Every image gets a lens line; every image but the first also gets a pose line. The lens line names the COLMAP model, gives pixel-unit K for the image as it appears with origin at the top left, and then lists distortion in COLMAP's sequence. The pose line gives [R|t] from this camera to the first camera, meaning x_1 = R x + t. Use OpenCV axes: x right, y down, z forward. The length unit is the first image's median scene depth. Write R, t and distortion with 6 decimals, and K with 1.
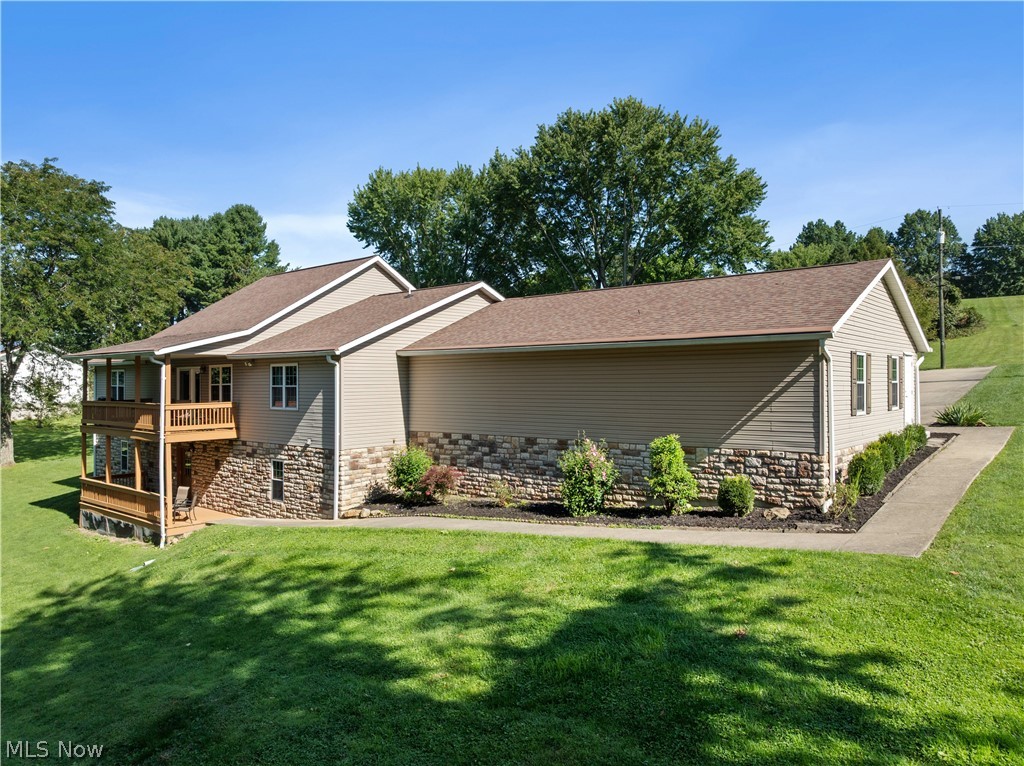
lens RADIAL K [[716.0, 0, 512.0], [0, 716.0, 383.0], [0, 0, 1]] dist [-0.035673, -0.002432]
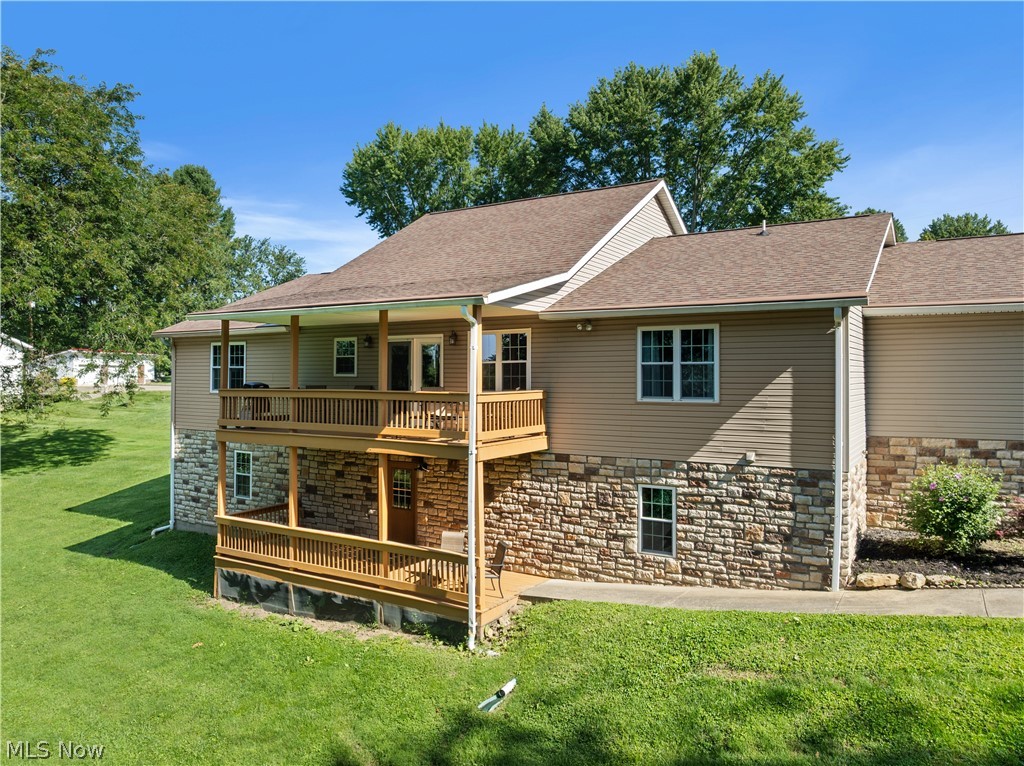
lens RADIAL K [[718.6, 0, 512.1], [0, 718.6, 372.8], [0, 0, 1]] dist [-0.035845, -0.001586]
pose [[0.988998, 0.006885, 0.147770, -0.519432], [-0.005784, 0.999952, -0.007879, 0.017368], [-0.147817, 0.006938, 0.988990, 0.407291]]
